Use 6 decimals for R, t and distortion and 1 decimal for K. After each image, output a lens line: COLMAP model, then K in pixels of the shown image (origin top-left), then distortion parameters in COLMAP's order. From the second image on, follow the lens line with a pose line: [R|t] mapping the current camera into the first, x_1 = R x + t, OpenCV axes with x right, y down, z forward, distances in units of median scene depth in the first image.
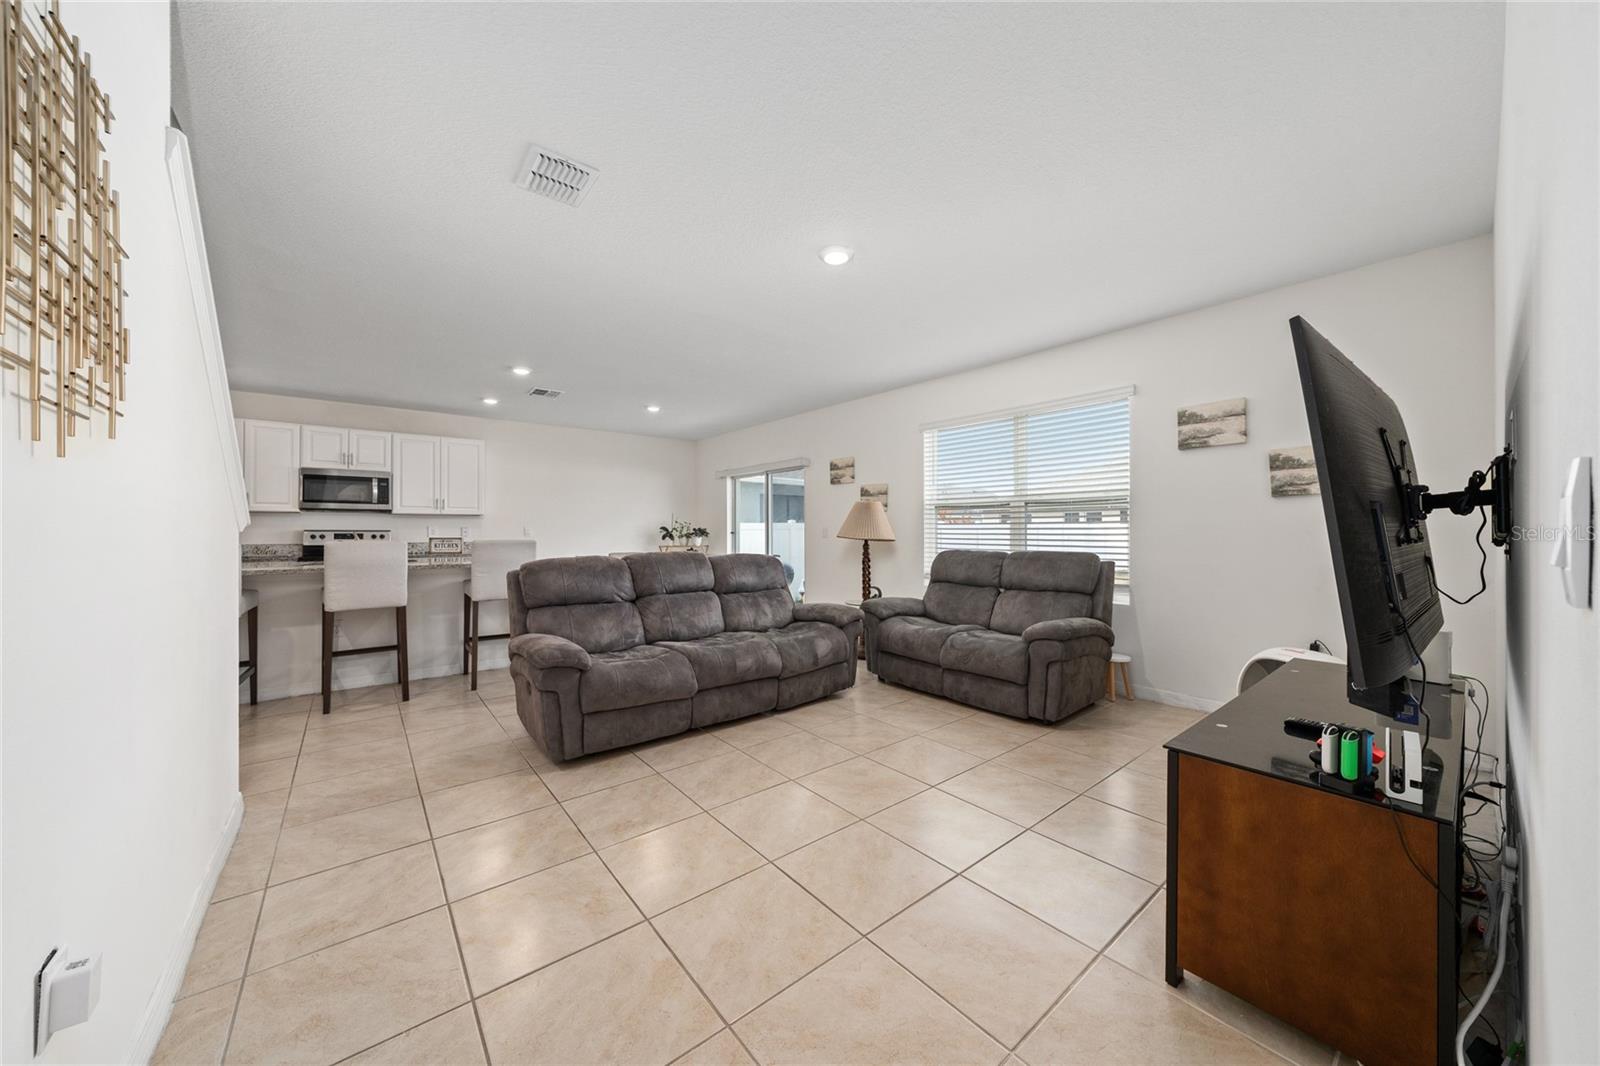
lens RADIAL K [[552.6, 0, 795.9], [0, 552.6, 527.4], [0, 0, 1]] dist [-0.000924, -0.000069]
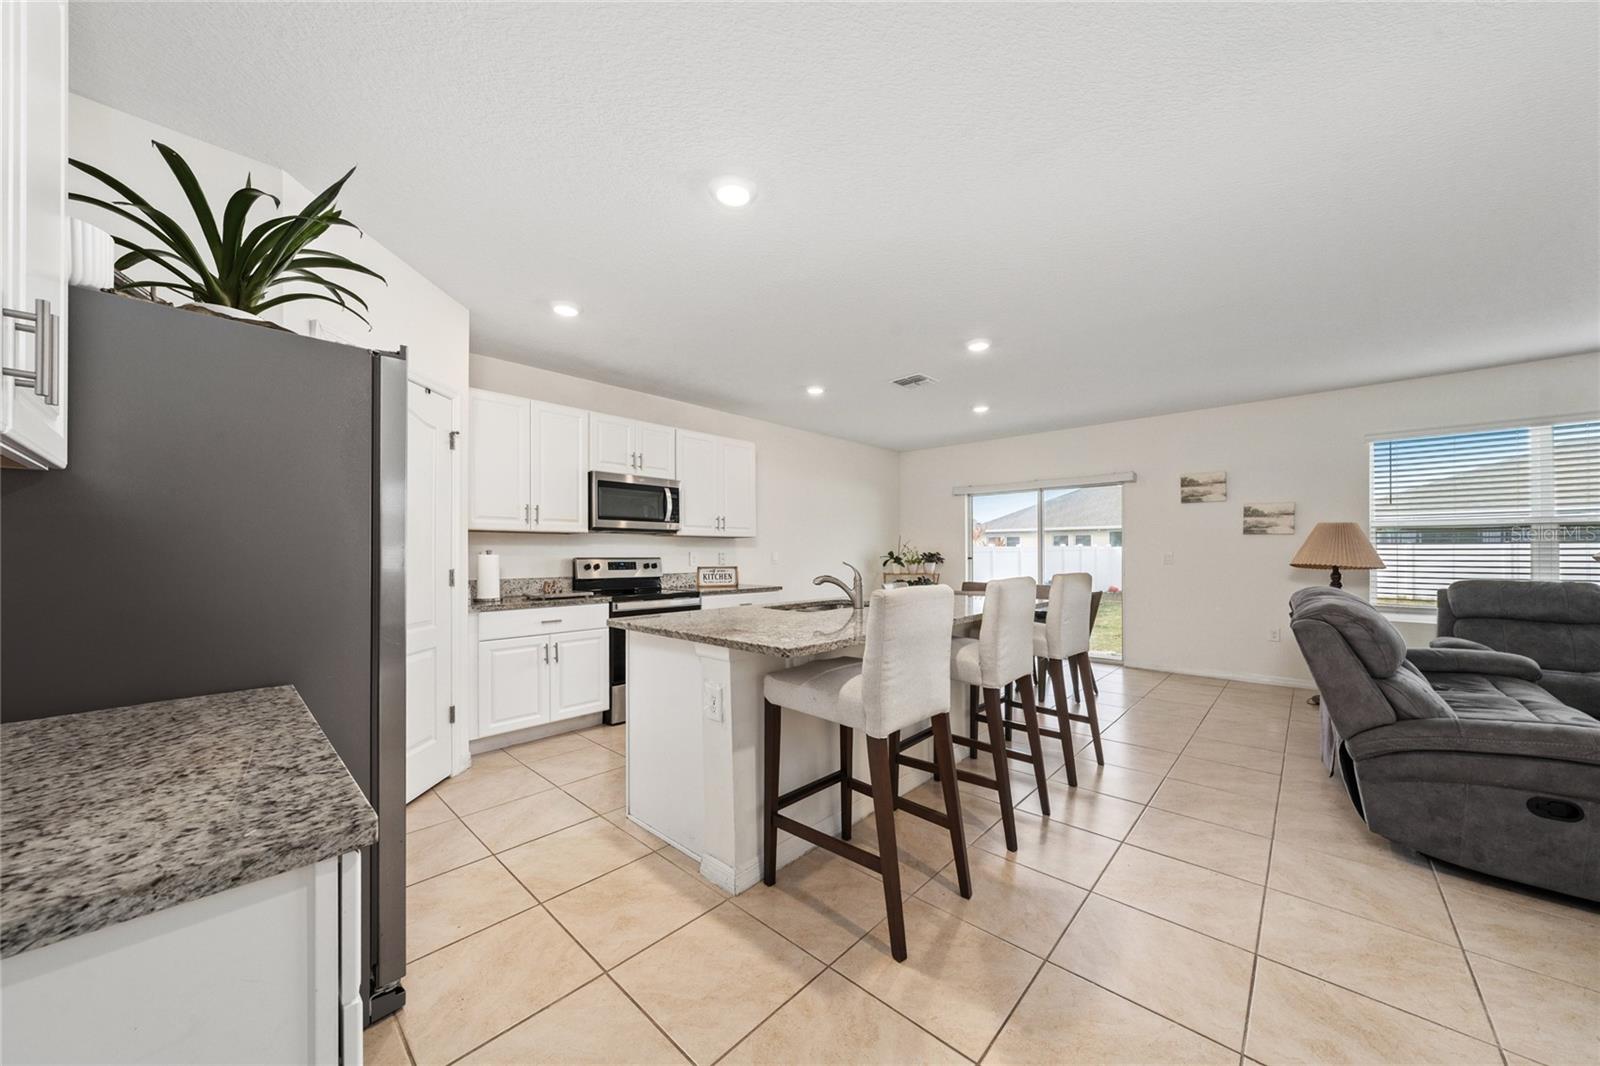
lens RADIAL K [[555.8, 0, 798.3], [0, 555.8, 547.2], [0, 0, 1]] dist [0.000757, 0.000065]
pose [[0.989464, -0.000464, 0.144776, -0.699054], [0.000850, 0.999996, -0.002605, -0.006867], [-0.144775, 0.002701, 0.989461, 0.235248]]
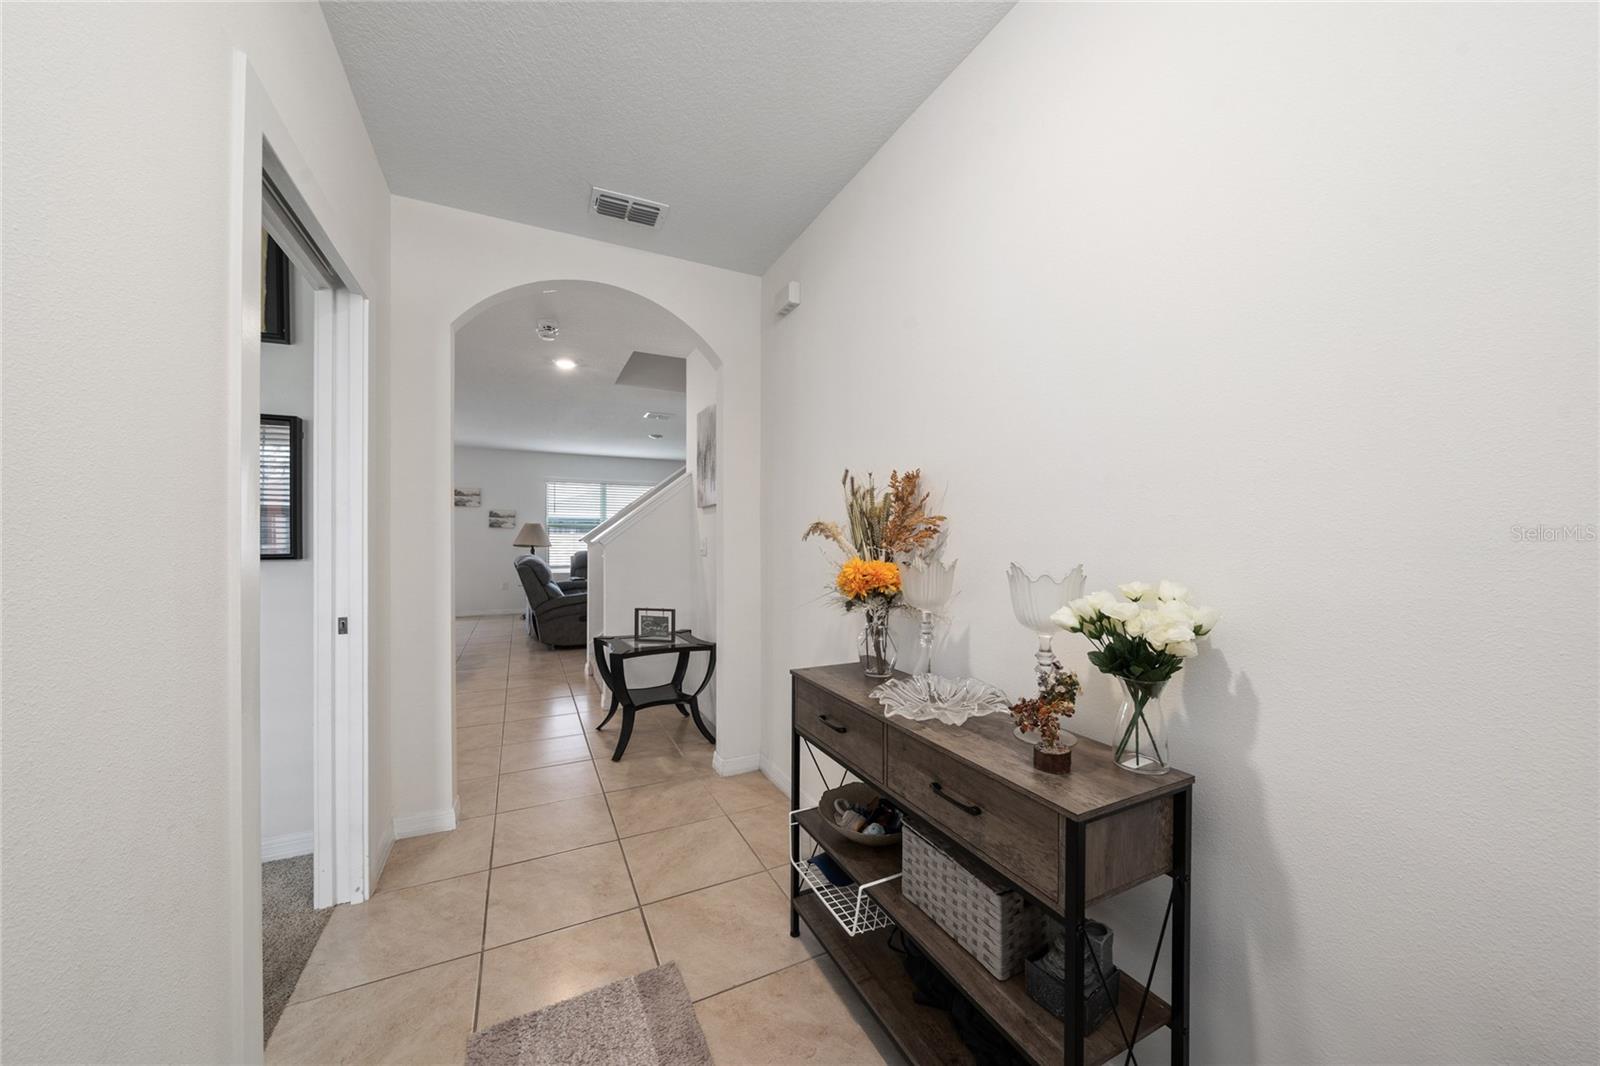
lens RADIAL K [[563.2, 0, 797.4], [0, 563.2, 516.0], [0, 0, 1]] dist [-0.000769, -0.000113]
pose [[0.222251, 0.027183, 0.974610, -1.126192], [0.004725, 0.999569, -0.028957, -0.013270], [-0.974978, 0.011041, 0.222027, -0.105302]]
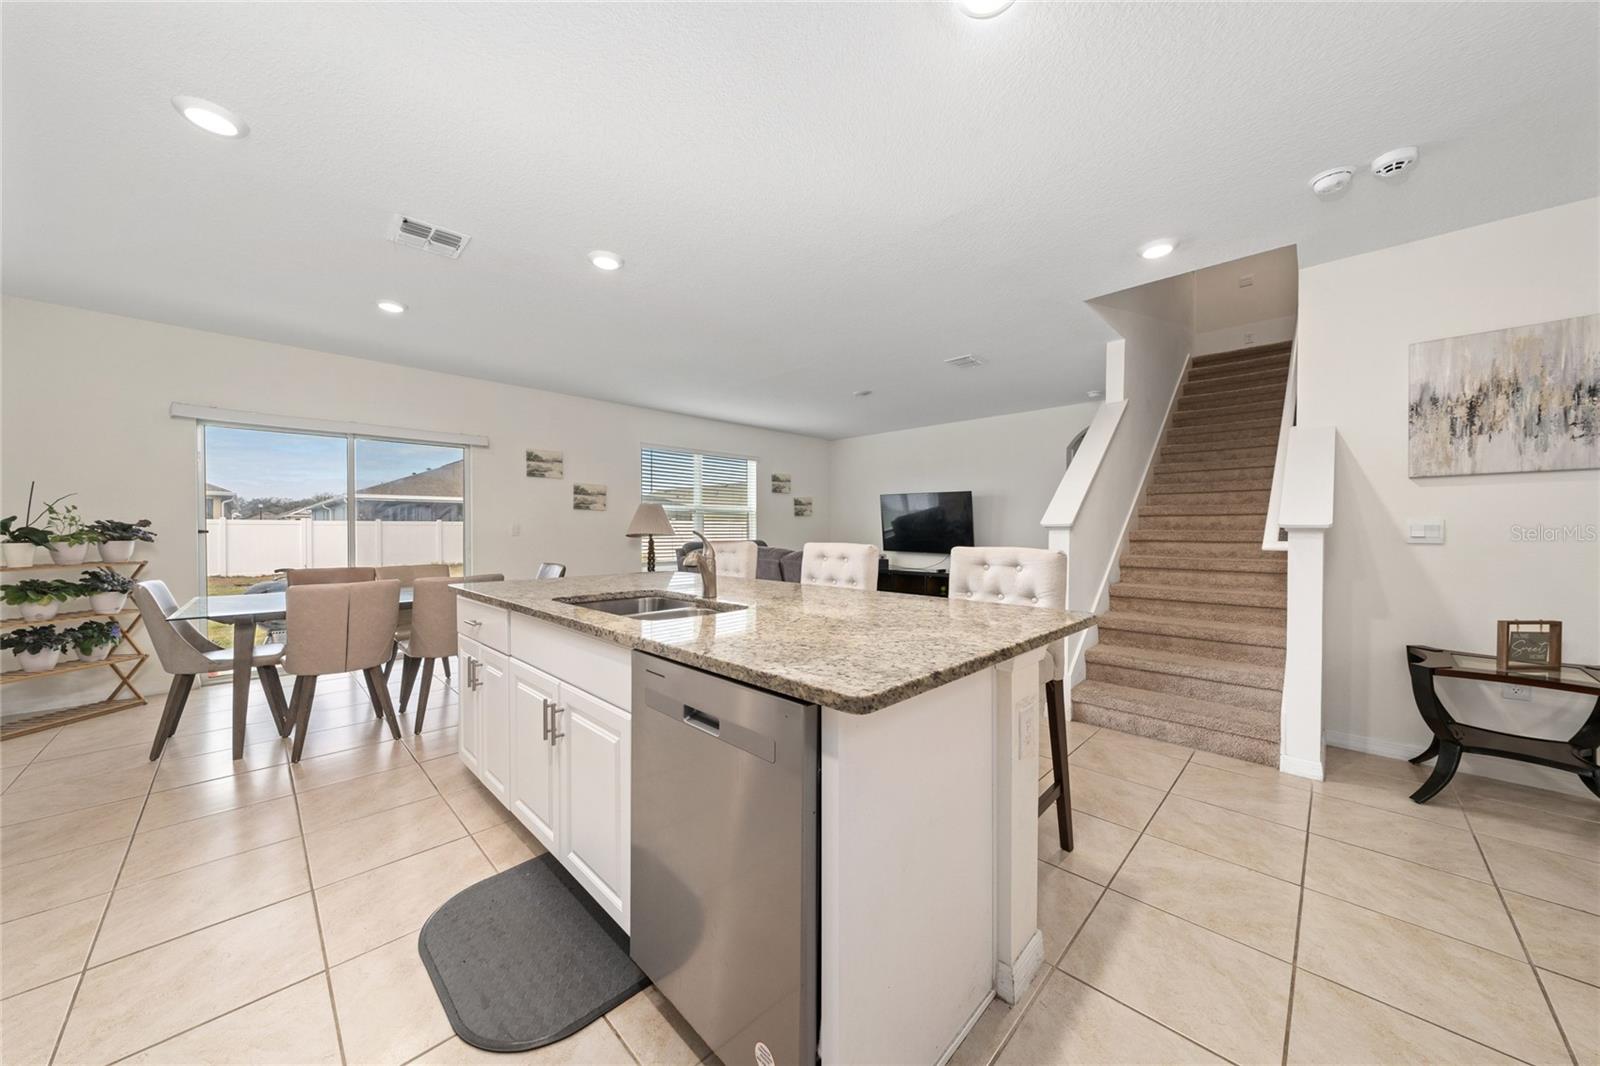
lens RADIAL K [[546.1, 0, 797.8], [0, 546.1, 537.8], [0, 0, 1]] dist [-0.001339, -0.000091]
pose [[-0.113685, -0.016815, 0.993375, -0.918077], [-0.008835, 0.999834, 0.015914, 0.004026], [-0.993478, -0.006967, -0.113815, 0.705361]]
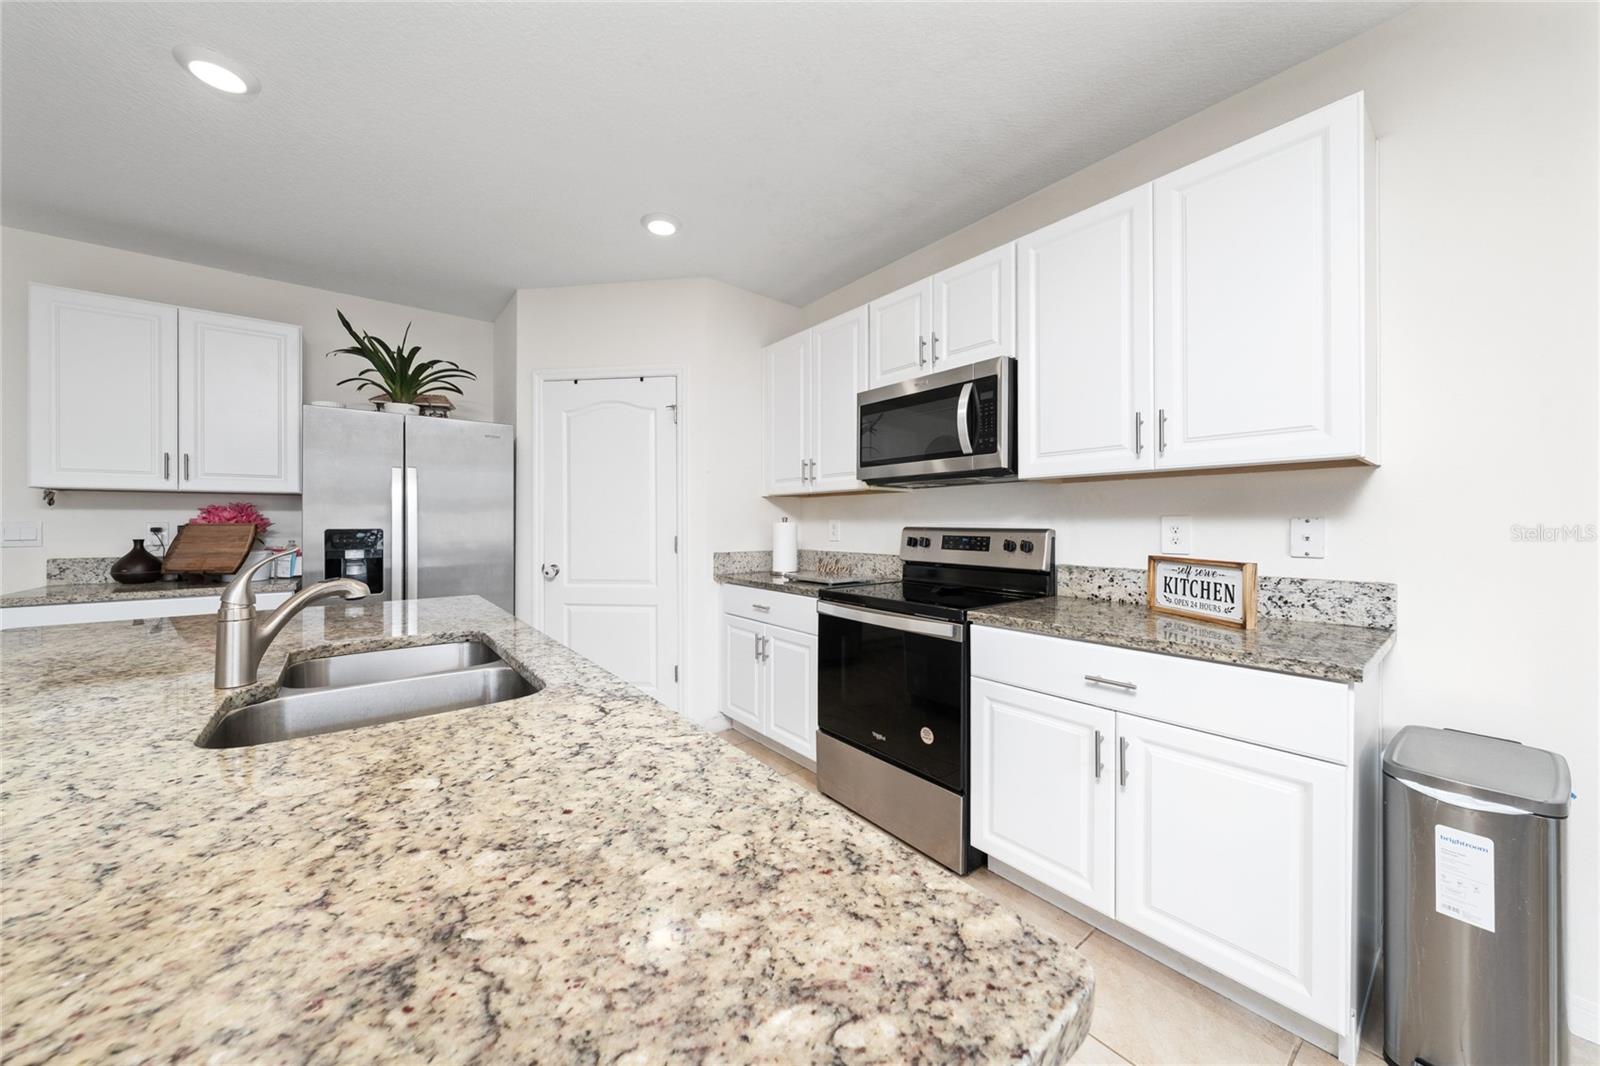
lens RADIAL K [[552.6, 0, 795.9], [0, 552.6, 527.4], [0, 0, 1]] dist [-0.000924, -0.000069]
pose [[-0.009322, 0.008678, -0.999919, -0.408412], [0.008714, 0.999925, 0.008597, -0.000213], [0.999919, -0.008634, -0.009397, 0.897282]]
